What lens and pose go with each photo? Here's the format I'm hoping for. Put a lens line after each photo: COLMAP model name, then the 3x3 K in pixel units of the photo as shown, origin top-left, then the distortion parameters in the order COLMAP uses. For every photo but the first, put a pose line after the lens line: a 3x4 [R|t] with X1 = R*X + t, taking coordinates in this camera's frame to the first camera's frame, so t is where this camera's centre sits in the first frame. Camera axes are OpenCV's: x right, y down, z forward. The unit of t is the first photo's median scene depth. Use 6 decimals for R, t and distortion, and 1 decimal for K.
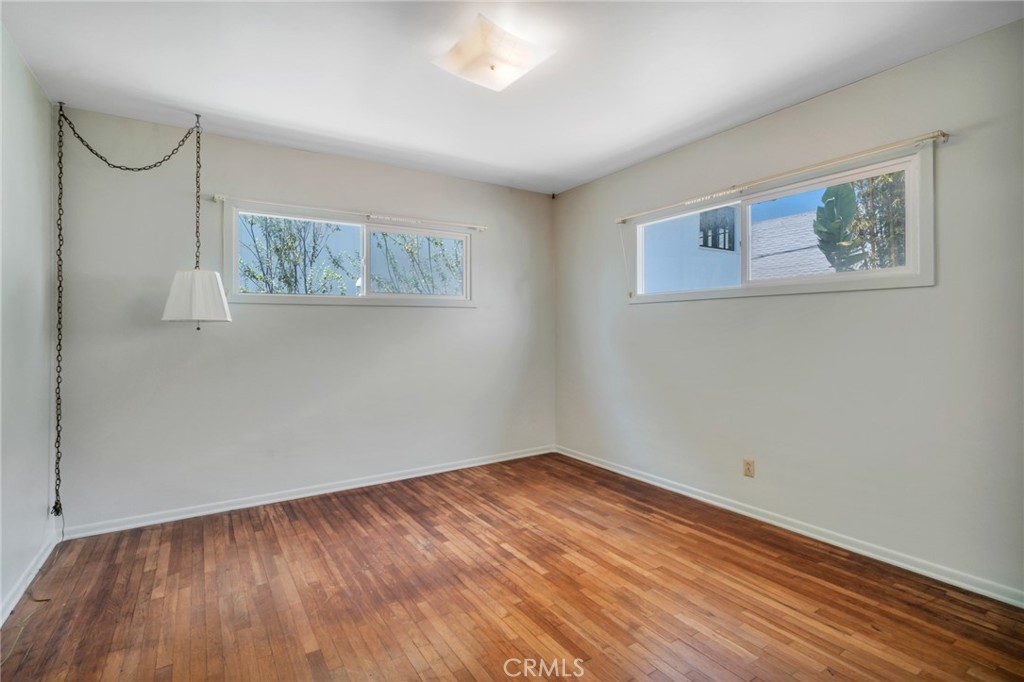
lens RADIAL K [[479.7, 0, 509.0], [0, 479.7, 332.0], [0, 0, 1]] dist [-0.000506, 0.000030]
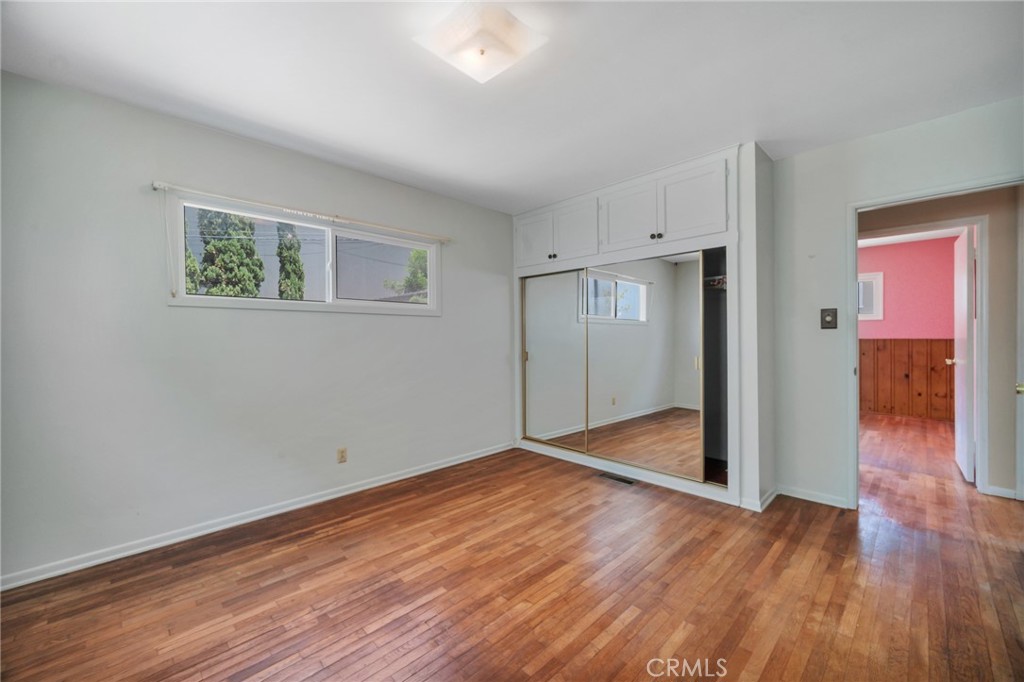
lens RADIAL K [[412.8, 0, 506.7], [0, 412.8, 340.4], [0, 0, 1]] dist [-0.000177, -0.000122]
pose [[-0.197920, 0.001698, 0.980217, -0.677751], [0.016341, 0.999865, 0.001568, 0.002523], [-0.980082, 0.016328, -0.197921, 0.915609]]
